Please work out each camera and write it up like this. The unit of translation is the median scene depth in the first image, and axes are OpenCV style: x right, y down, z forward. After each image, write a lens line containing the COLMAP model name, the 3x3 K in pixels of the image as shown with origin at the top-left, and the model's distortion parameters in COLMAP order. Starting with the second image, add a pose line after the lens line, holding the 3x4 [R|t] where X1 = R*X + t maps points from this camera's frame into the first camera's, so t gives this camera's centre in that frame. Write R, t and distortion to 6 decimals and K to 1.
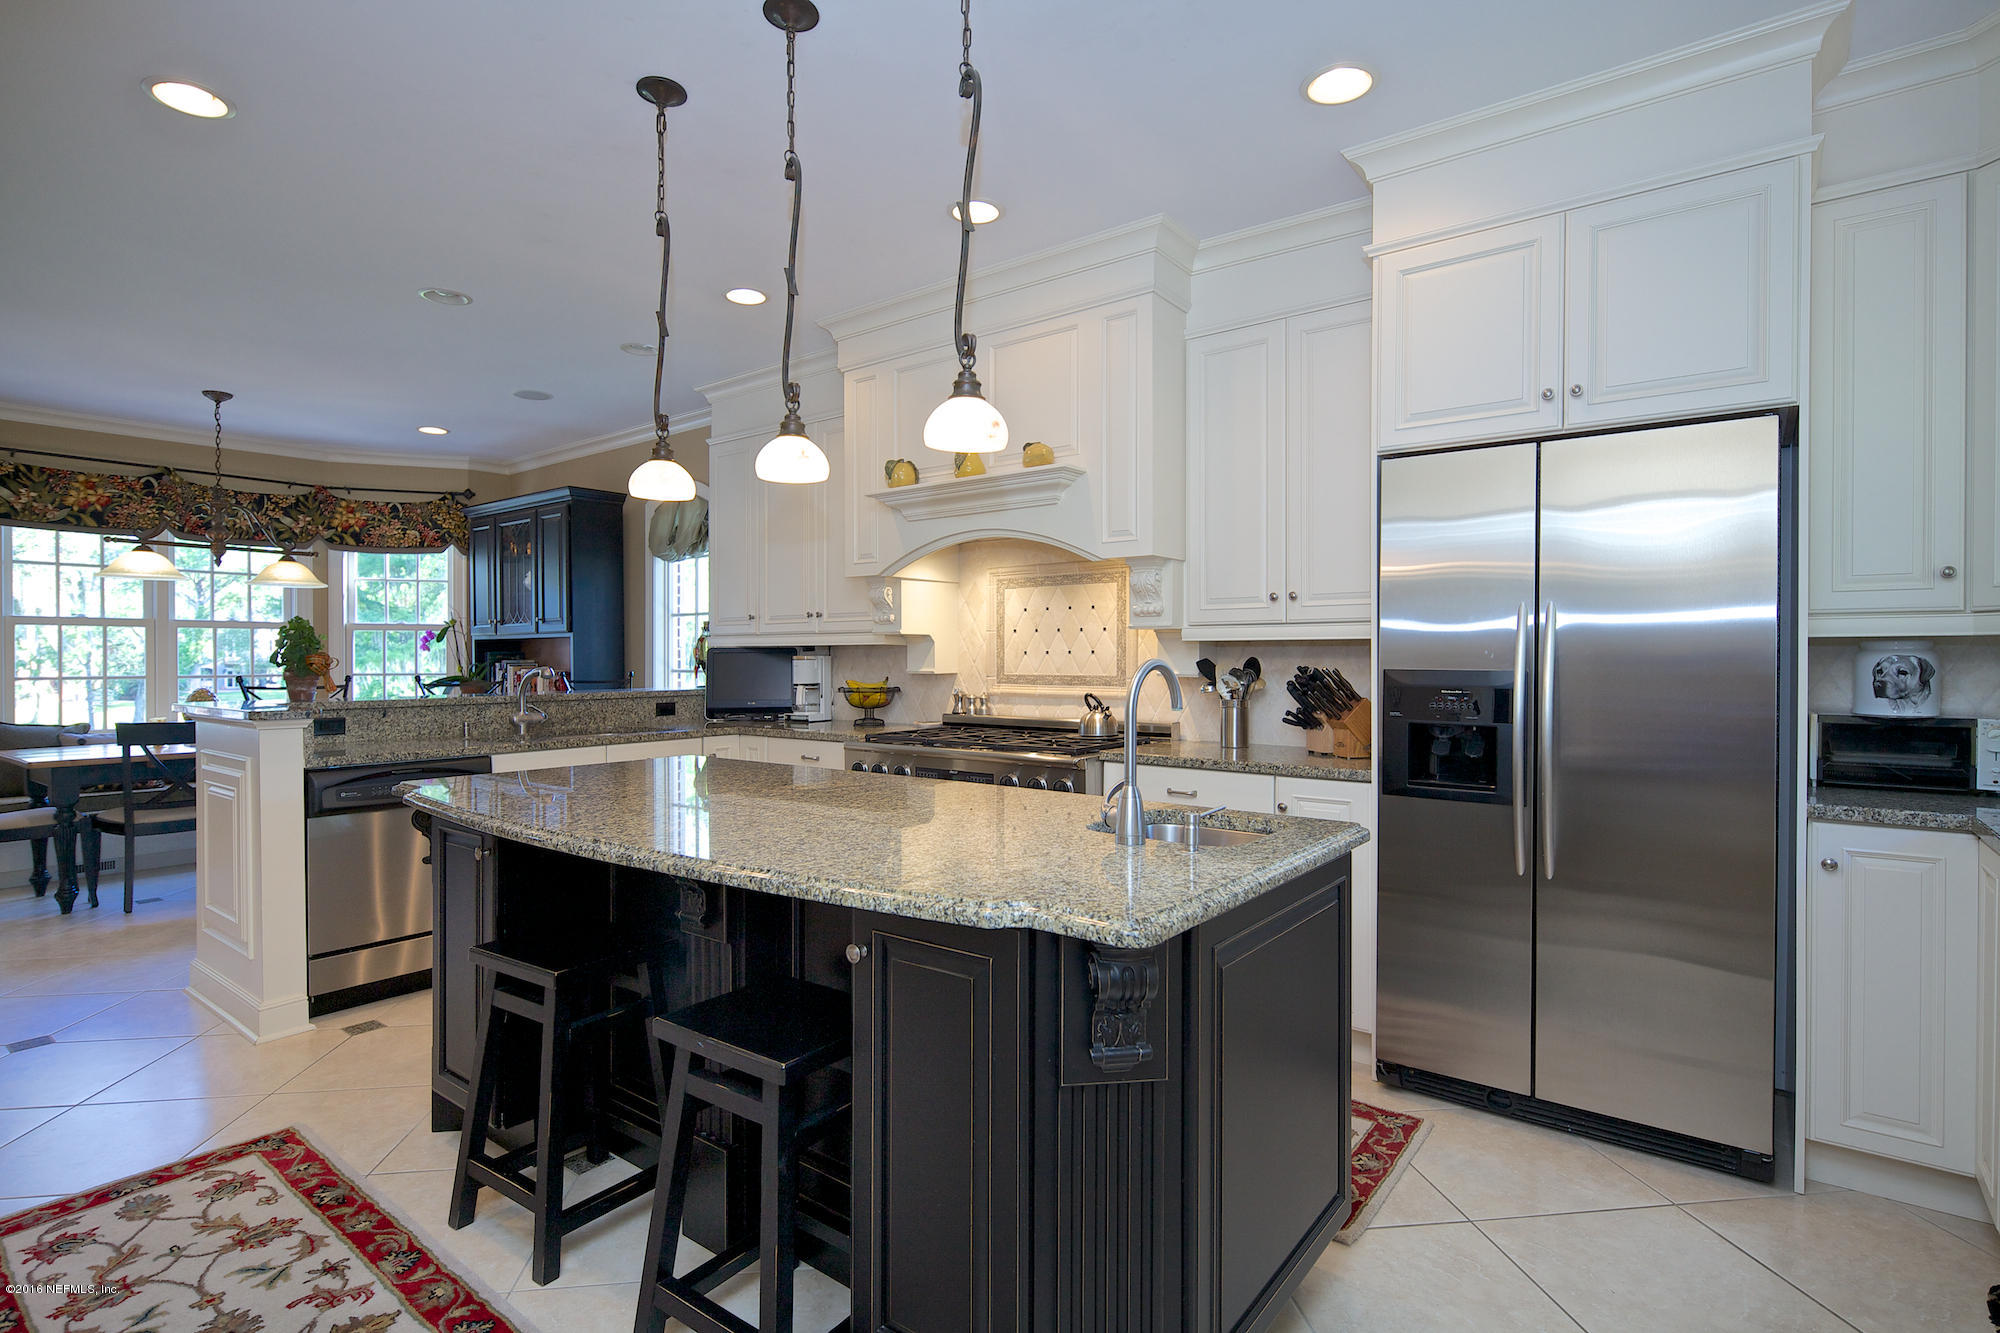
lens RADIAL K [[967.6, 0, 998.7], [0, 967.6, 661.7], [0, 0, 1]] dist [0.003892, -0.004656]
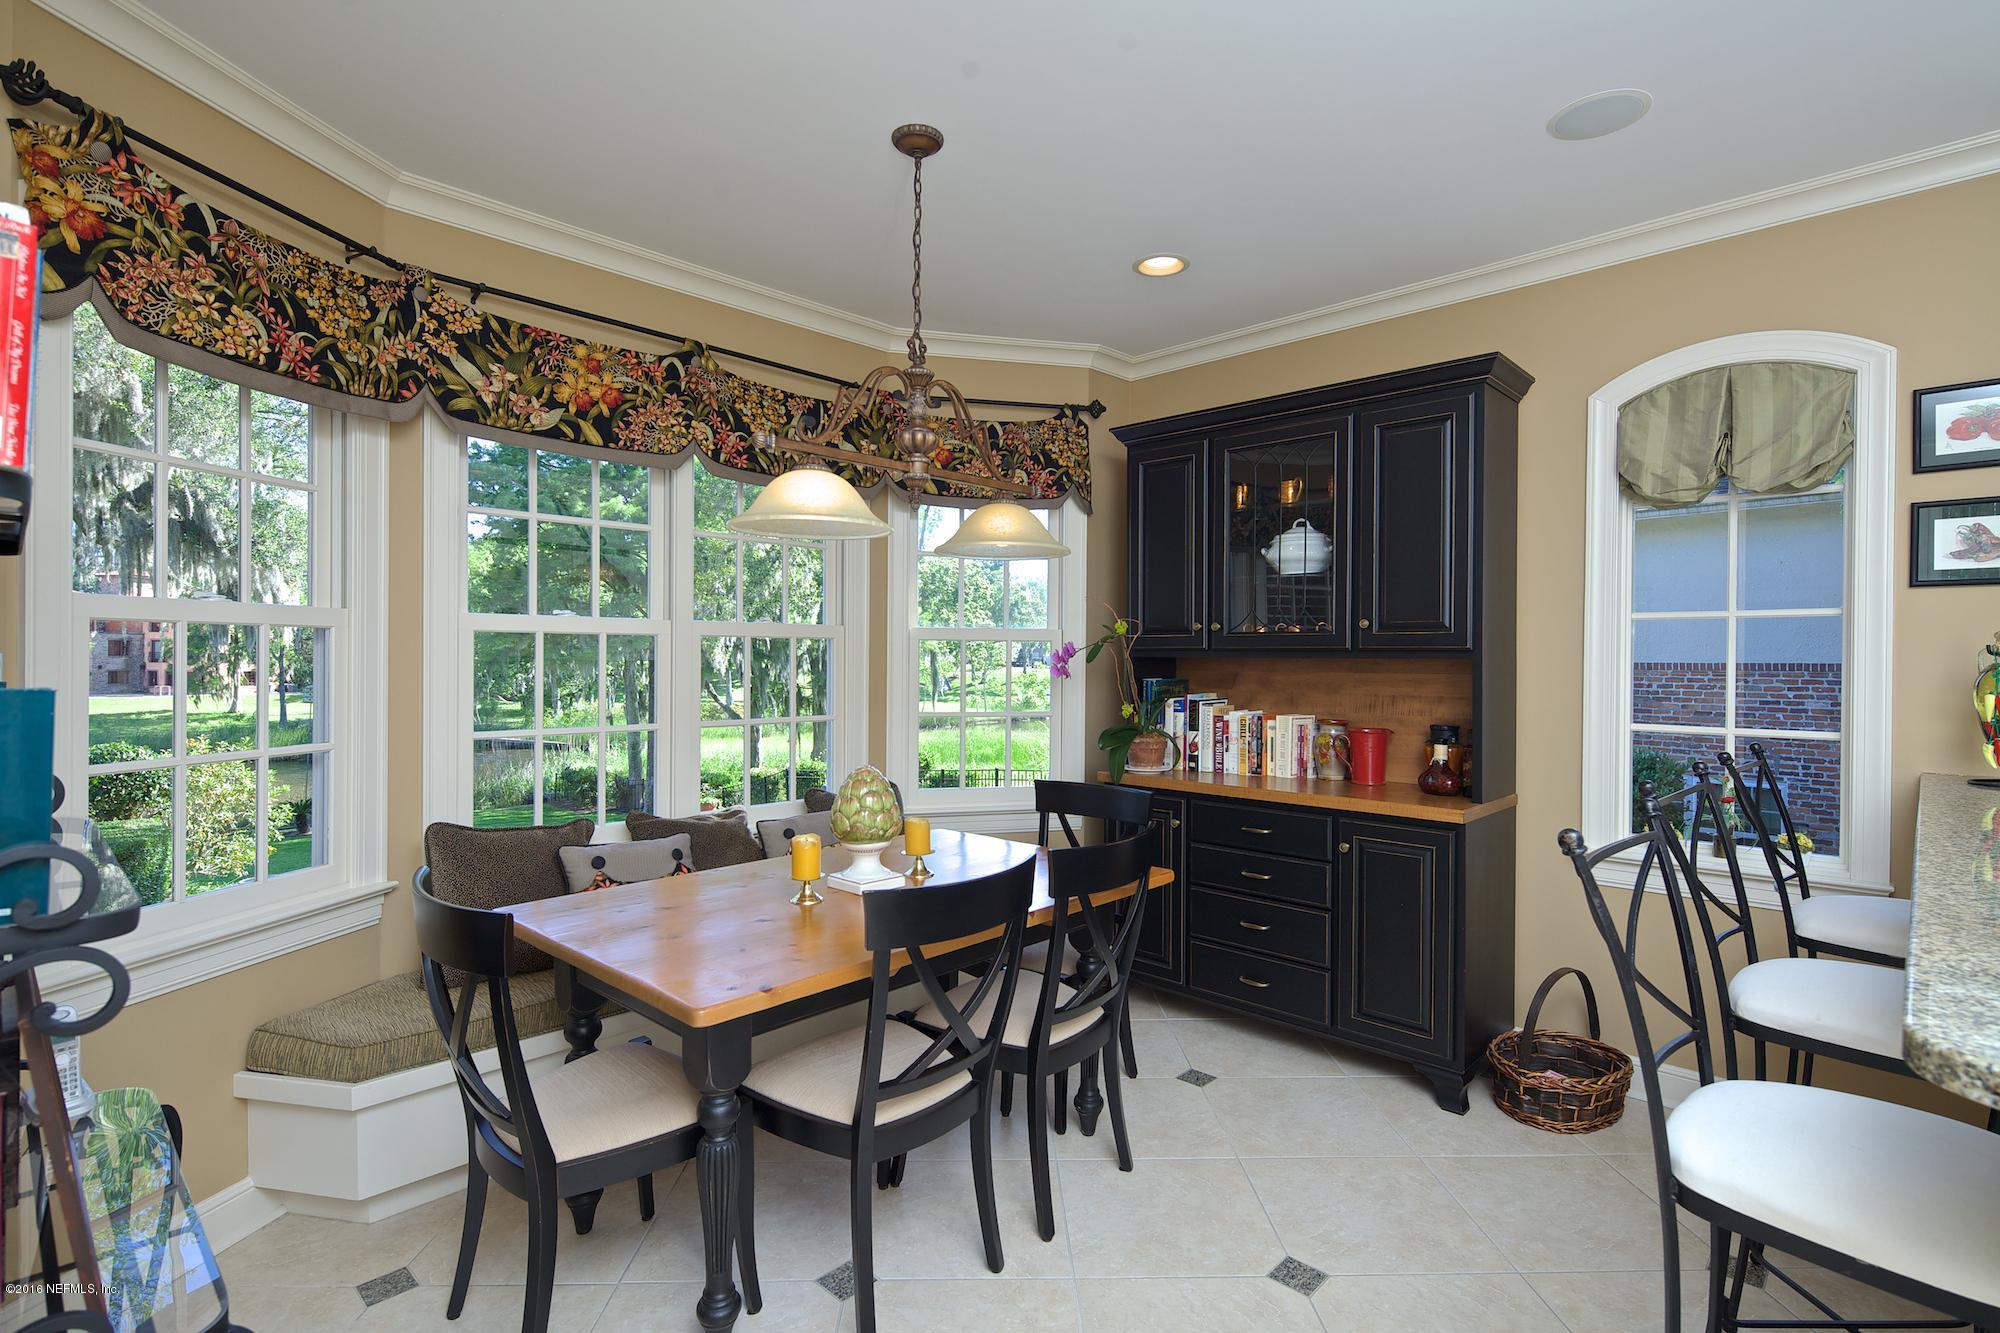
lens RADIAL K [[967.6, 0, 1002.1], [0, 967.6, 664.6], [0, 0, 1]] dist [0.003892, -0.004656]
pose [[0.994280, 0.009215, -0.106406, -0.658636], [-0.008785, 0.999951, 0.004512, -0.024403], [0.106443, -0.003551, 0.994312, 0.498056]]
